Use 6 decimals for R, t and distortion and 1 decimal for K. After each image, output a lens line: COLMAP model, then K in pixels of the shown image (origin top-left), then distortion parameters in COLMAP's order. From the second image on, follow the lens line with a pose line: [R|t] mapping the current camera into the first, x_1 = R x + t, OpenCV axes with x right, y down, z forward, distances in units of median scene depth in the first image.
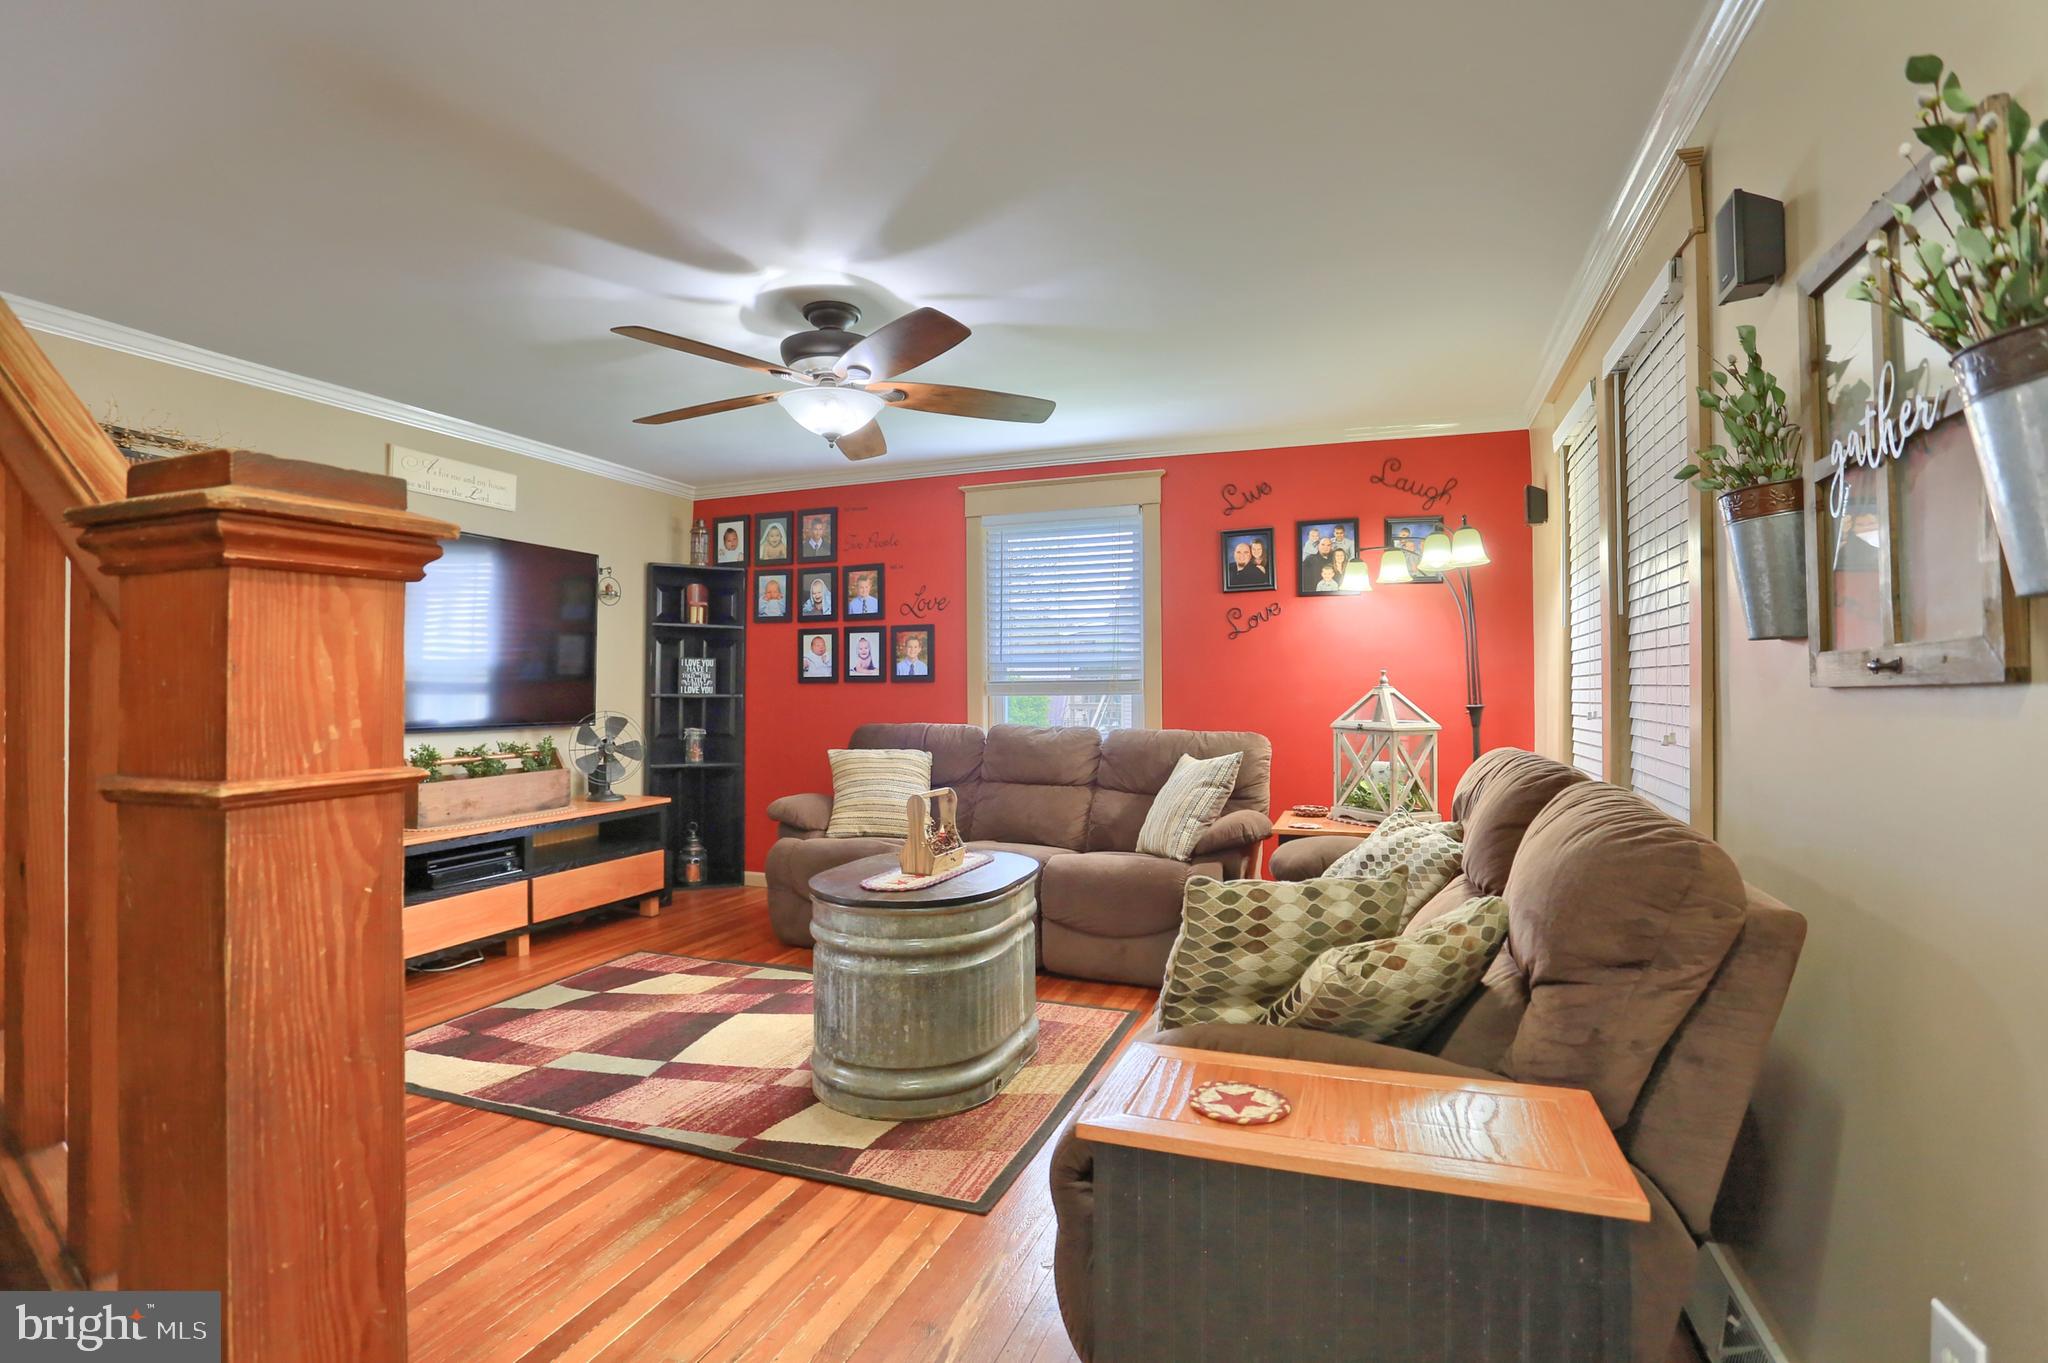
lens RADIAL K [[995.5, 0, 1007.9], [0, 995.5, 676.6], [0, 0, 1]] dist [-0.080120, 0.039445]
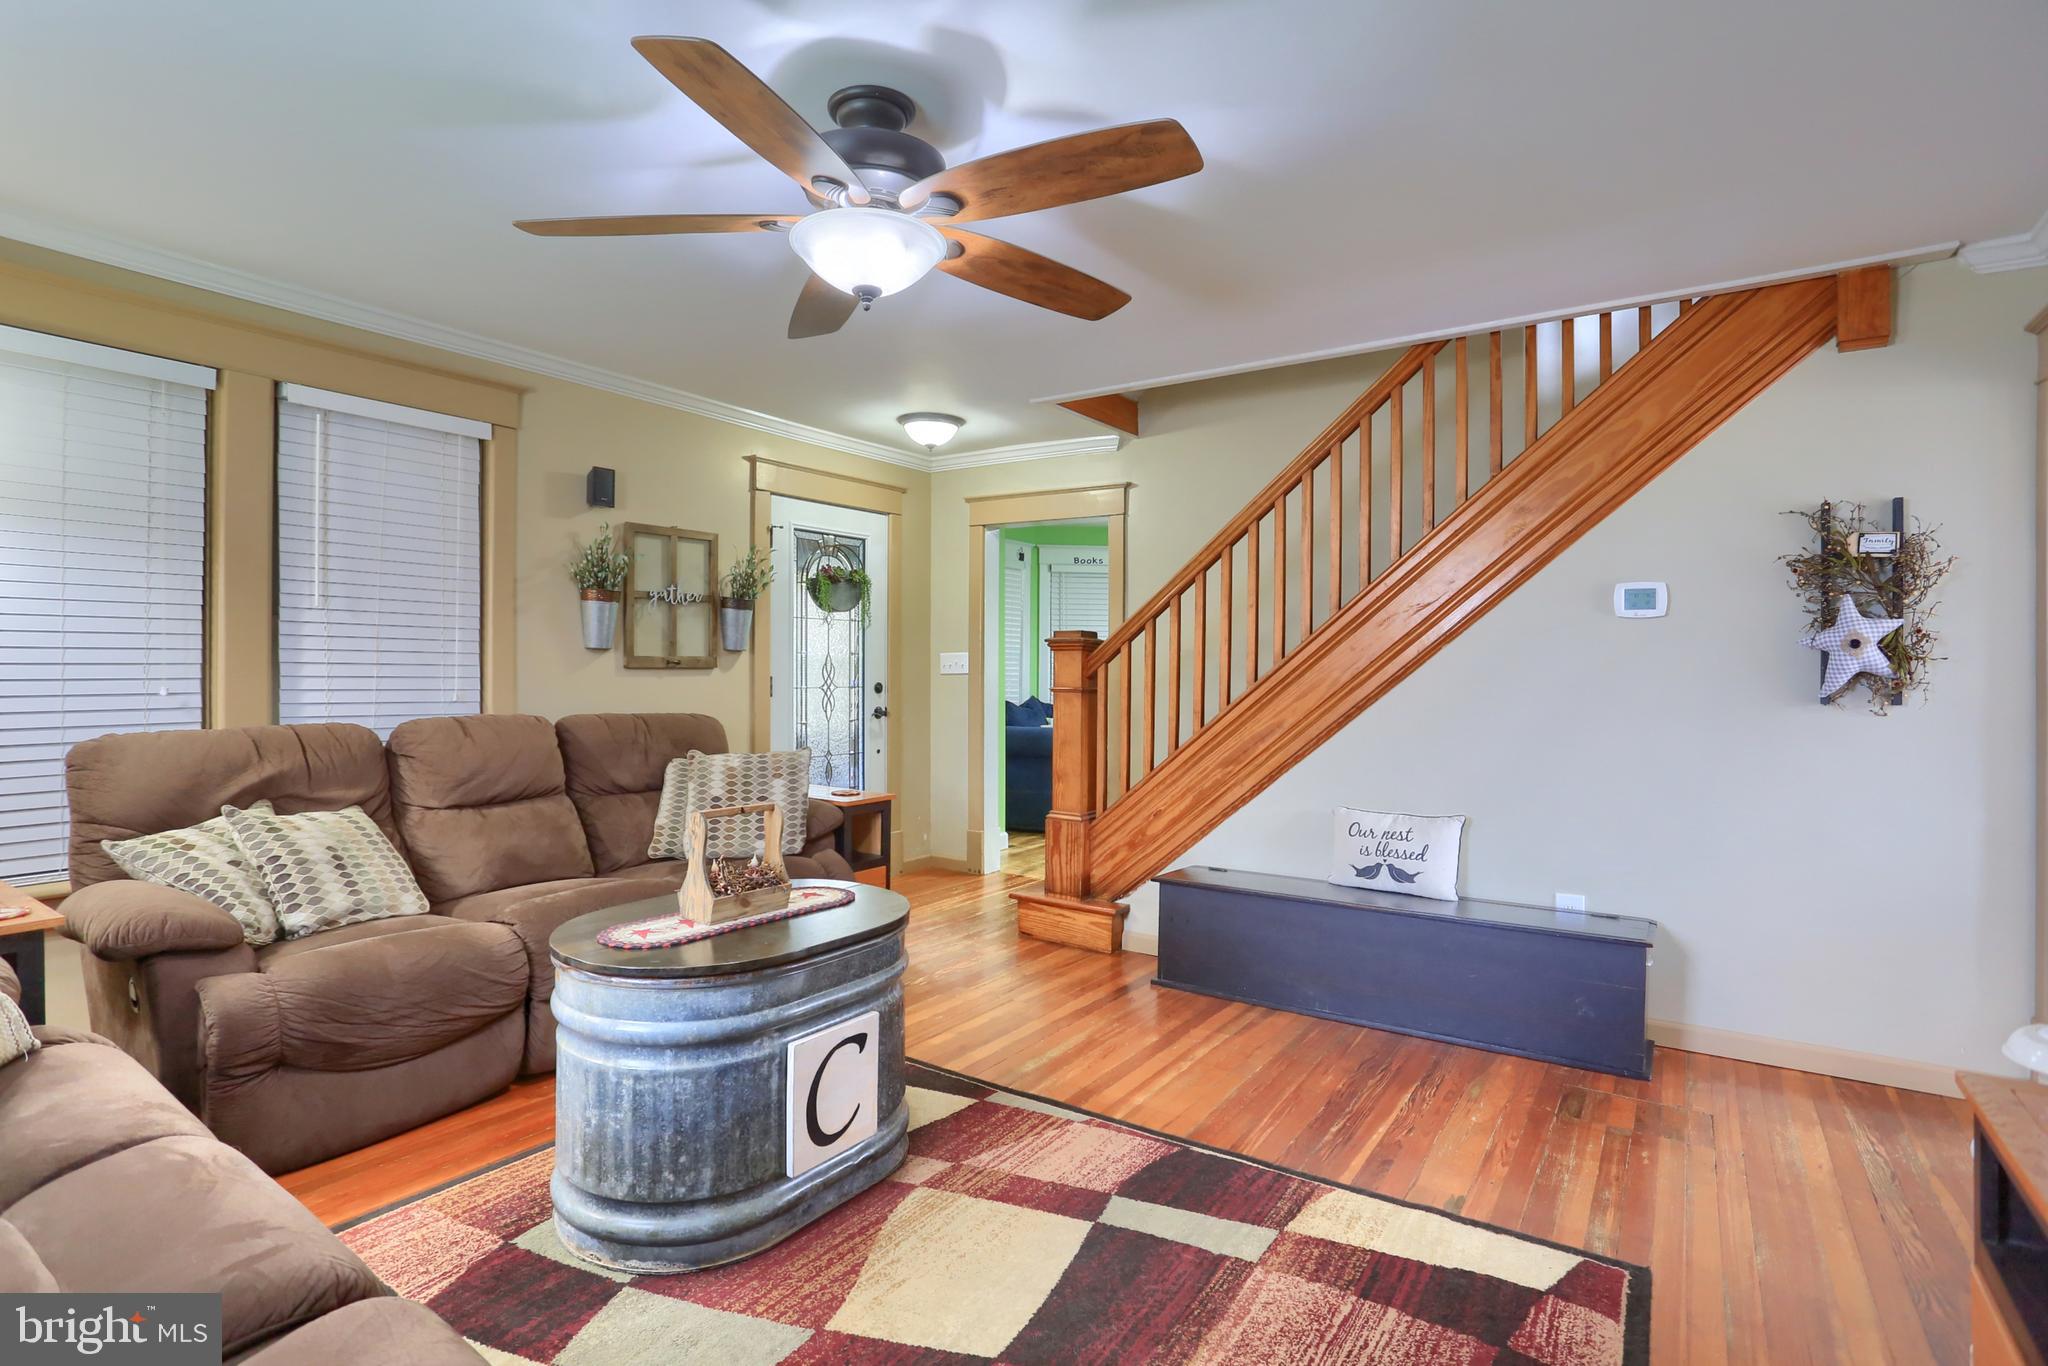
lens RADIAL K [[995.5, 0, 1007.9], [0, 995.5, 678.1], [0, 0, 1]] dist [-0.080120, 0.039445]
pose [[-0.971363, -0.009612, 0.237406, -0.365451], [-0.011246, 0.999921, -0.005529, 0.017856], [-0.237334, -0.008041, -0.971395, 1.372269]]
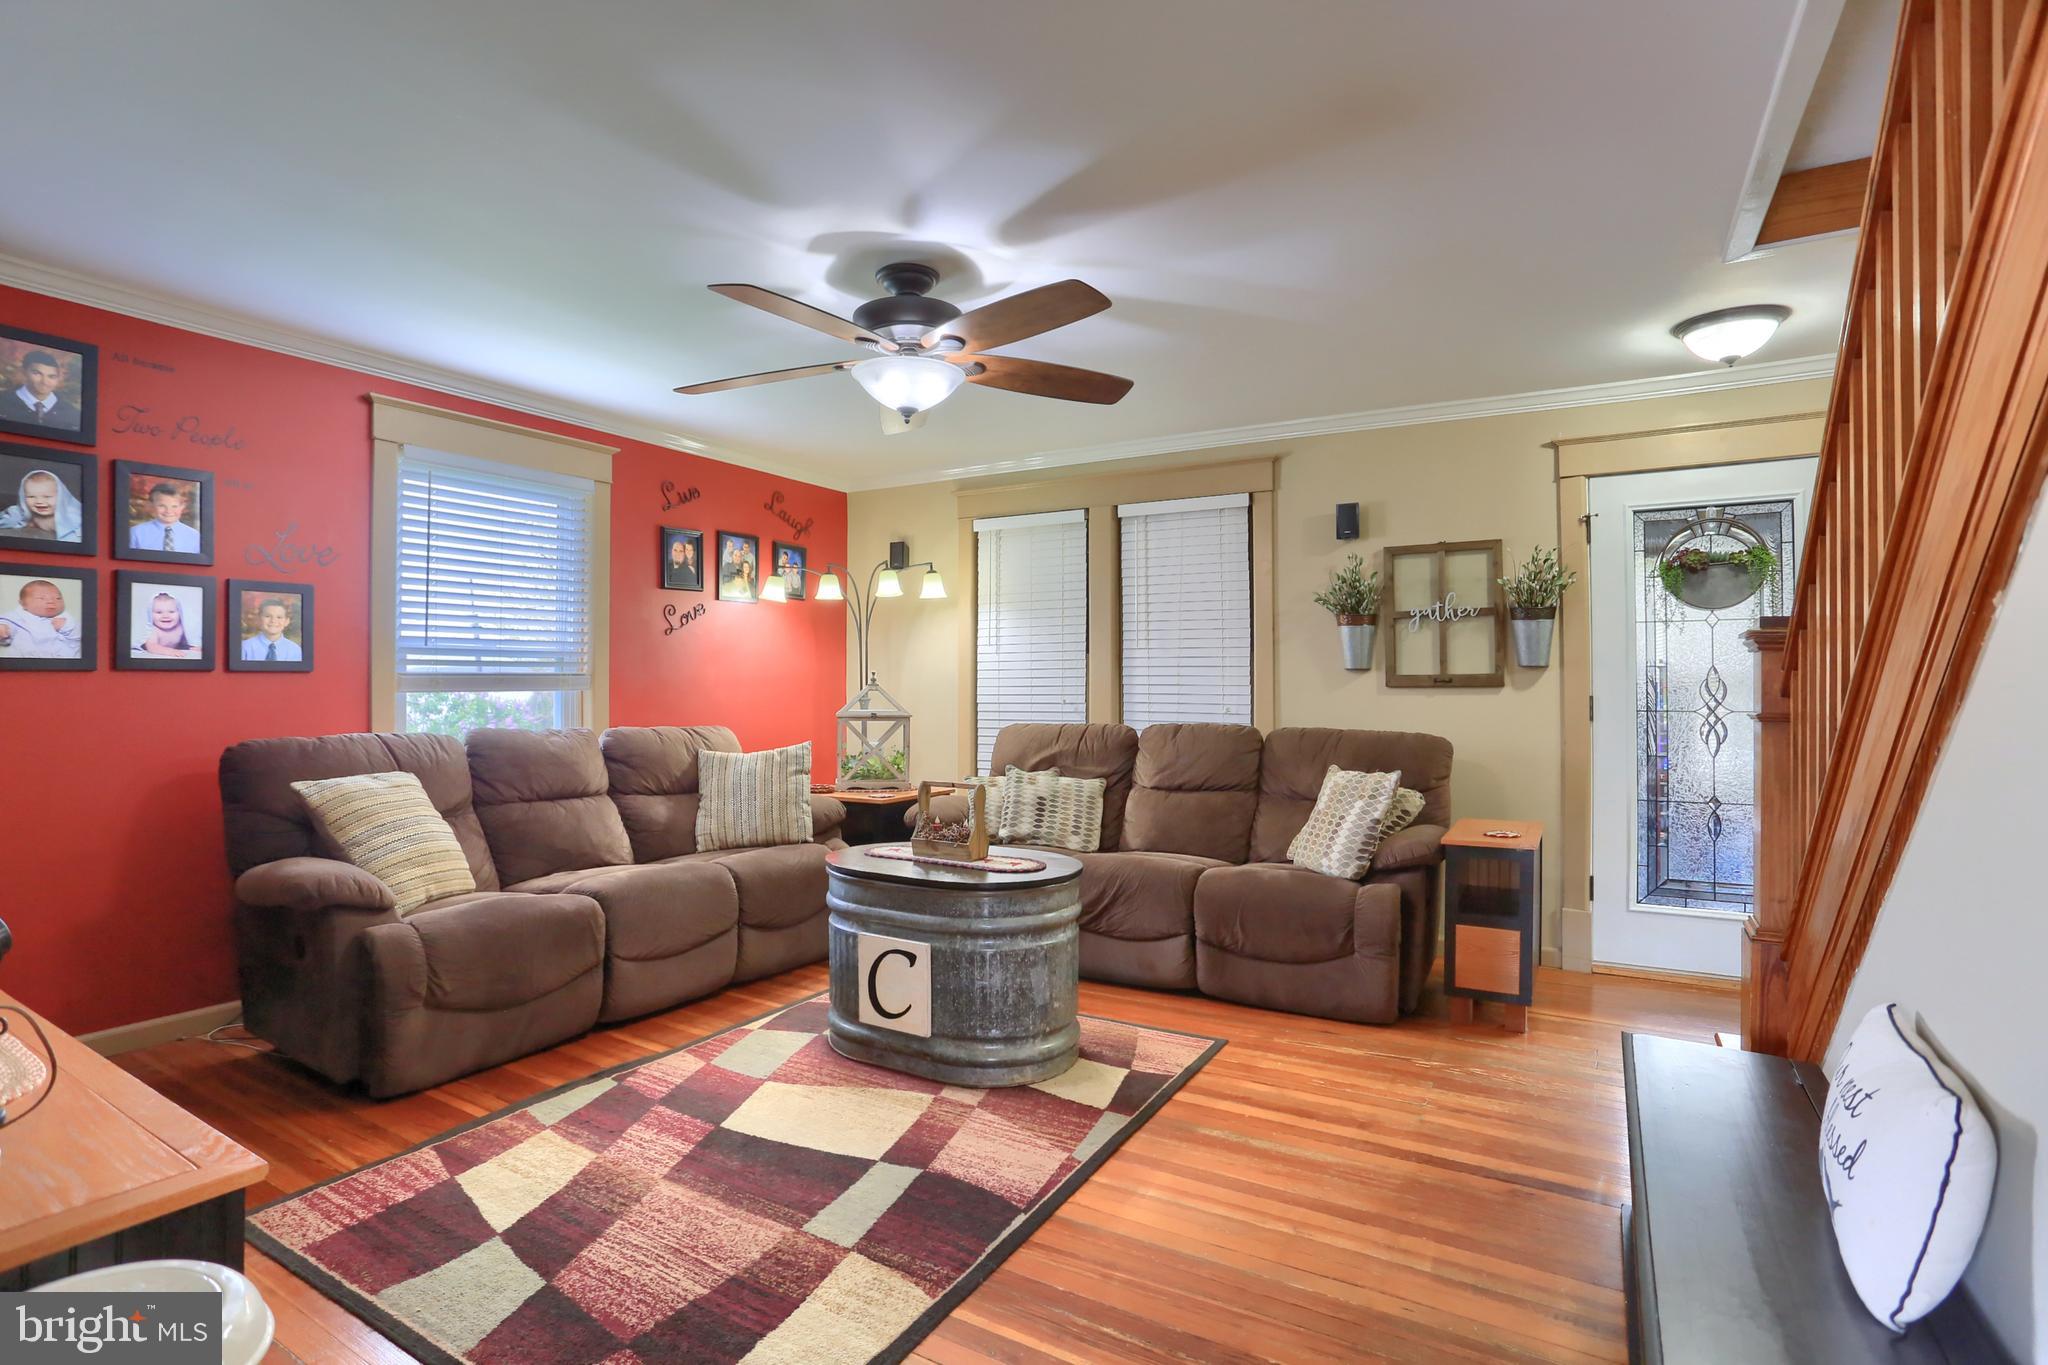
lens RADIAL K [[995.5, 0, 1007.9], [0, 995.5, 677.6], [0, 0, 1]] dist [-0.080120, 0.039445]
pose [[0.169933, 0.010284, 0.985402, -0.905794], [-0.014809, 0.999859, -0.007881, 0.010239], [-0.985344, -0.013254, 0.170061, 0.631132]]
